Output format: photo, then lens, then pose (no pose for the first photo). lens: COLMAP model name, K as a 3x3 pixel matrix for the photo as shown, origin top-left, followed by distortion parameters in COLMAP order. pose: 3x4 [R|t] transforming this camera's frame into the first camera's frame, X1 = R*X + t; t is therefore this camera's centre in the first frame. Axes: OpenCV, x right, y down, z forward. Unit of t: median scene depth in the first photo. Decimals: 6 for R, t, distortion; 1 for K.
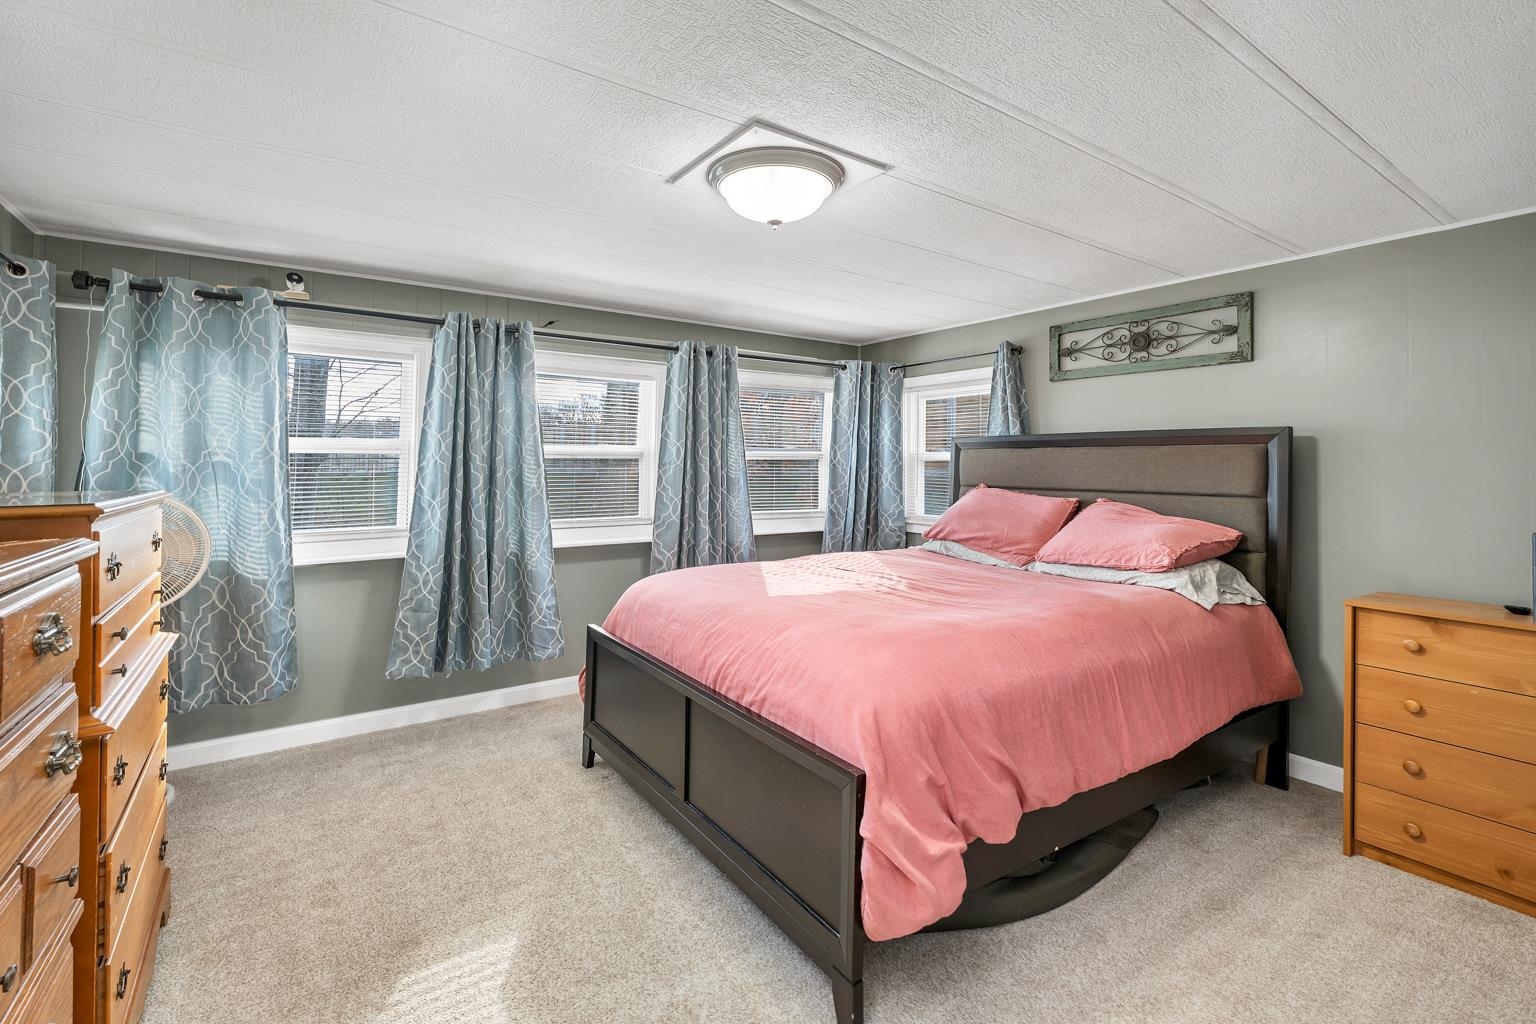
lens RADIAL K [[658.0, 0, 759.9], [0, 658.0, 487.7], [0, 0, 1]] dist [0.001565, 0.001021]
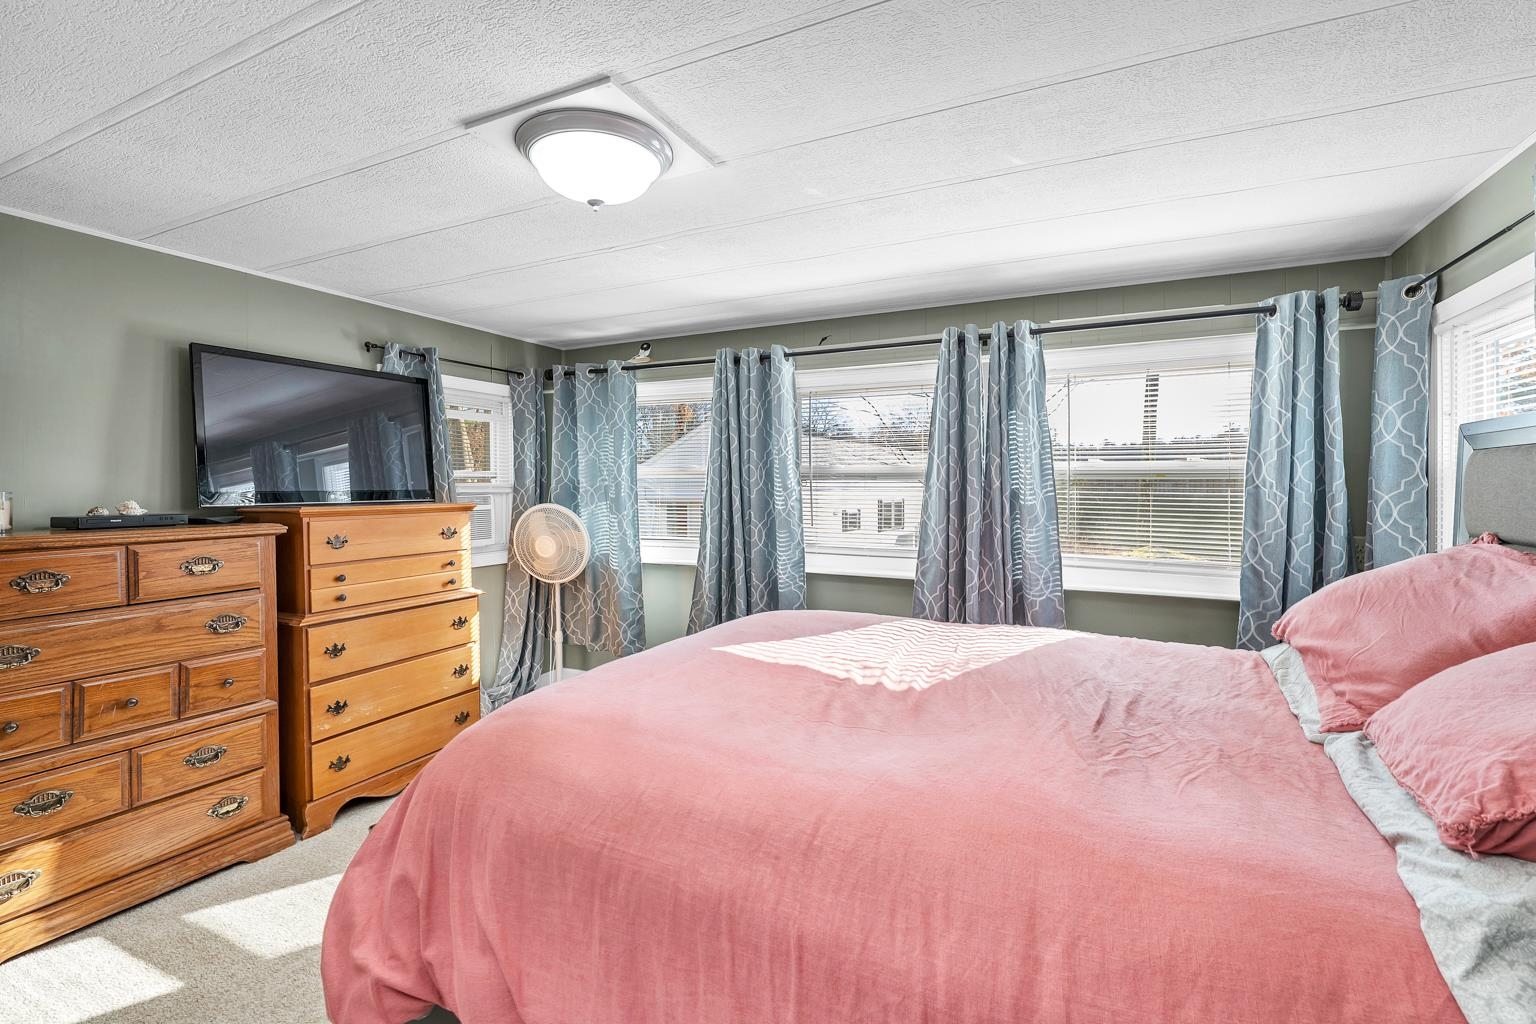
lens RADIAL K [[658.0, 0, 759.9], [0, 658.0, 487.7], [0, 0, 1]] dist [0.001565, 0.001021]
pose [[0.522823, 0.010522, -0.852376, 0.498435], [-0.017326, 0.999848, 0.001715, -0.035594], [0.852265, 0.013871, 0.522926, 0.455679]]
